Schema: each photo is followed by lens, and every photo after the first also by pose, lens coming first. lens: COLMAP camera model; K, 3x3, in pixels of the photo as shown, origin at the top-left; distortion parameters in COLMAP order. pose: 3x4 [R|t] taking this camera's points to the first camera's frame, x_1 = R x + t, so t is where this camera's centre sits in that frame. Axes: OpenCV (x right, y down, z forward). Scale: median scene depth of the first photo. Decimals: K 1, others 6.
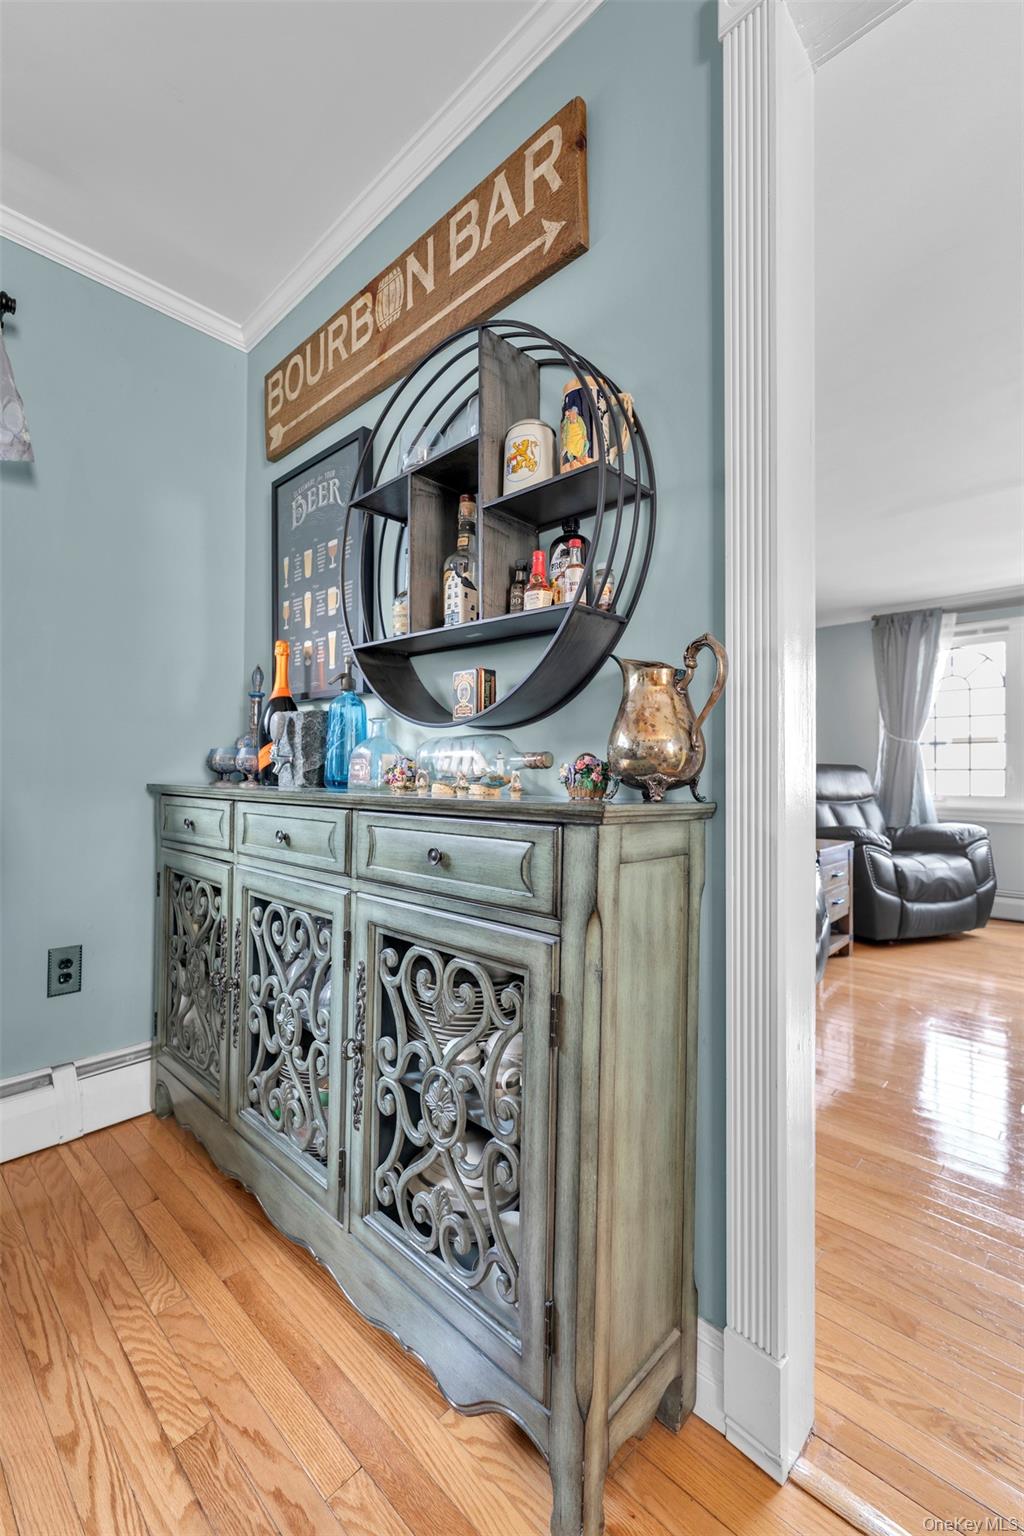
lens RADIAL K [[632.8, 0, 517.8], [0, 632.8, 770.8], [0, 0, 1]] dist [0.001515, -0.000307]
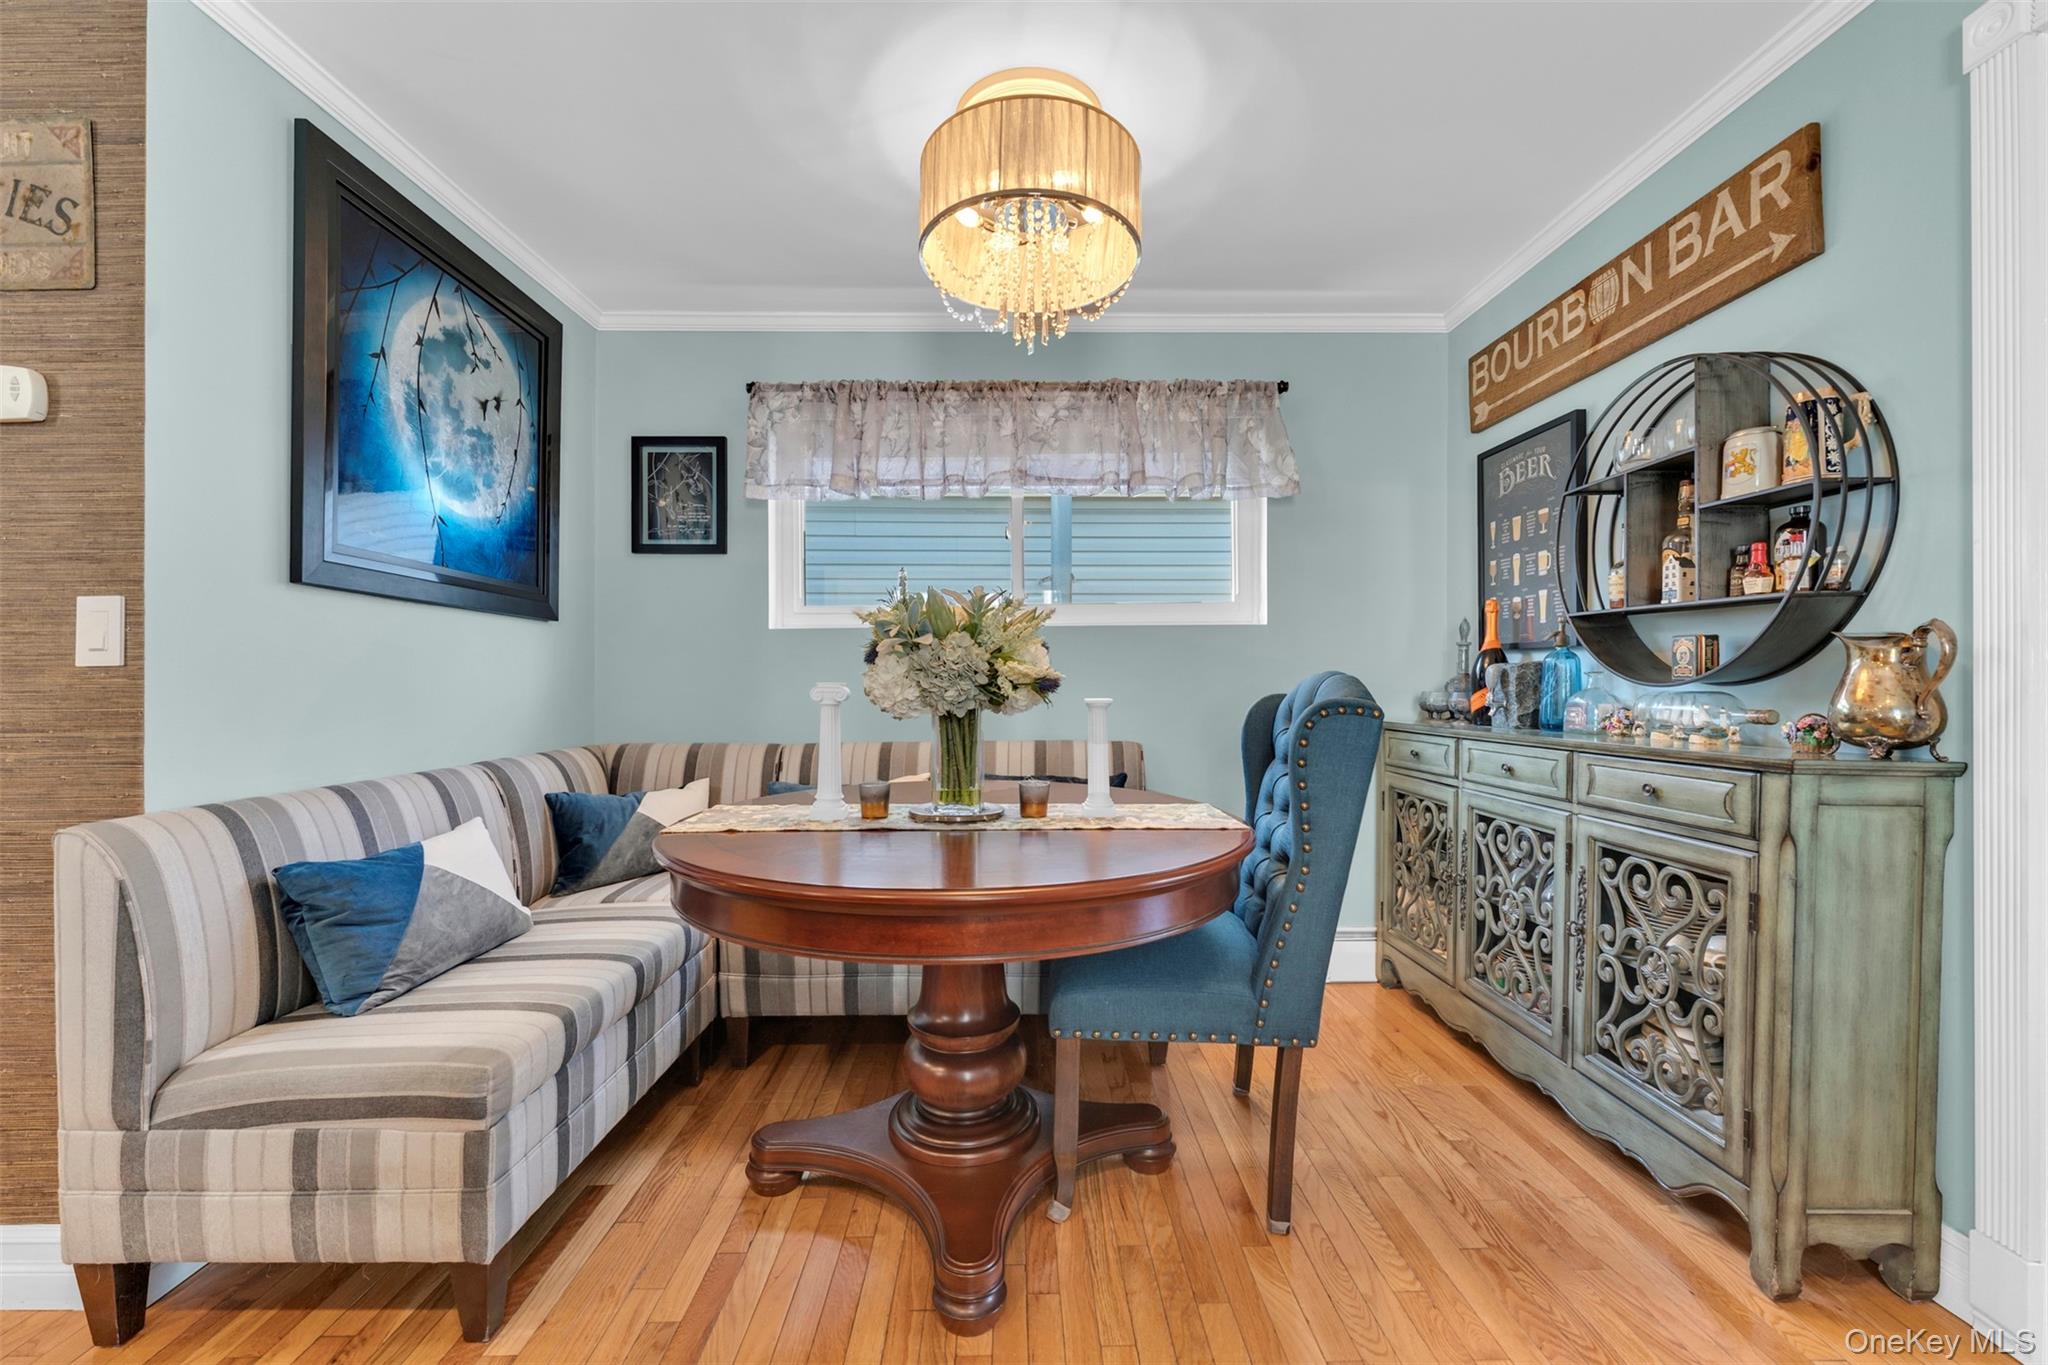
lens RADIAL K [[789.5, 0, 1041.6], [0, 789.5, 696.2], [0, 0, 1]] dist [0.001254, -0.000187]
pose [[0.687350, -0.001319, -0.726325, 0.170471], [0.010368, 0.999914, 0.007996, -0.077493], [0.726252, -0.013026, 0.687305, -0.921560]]
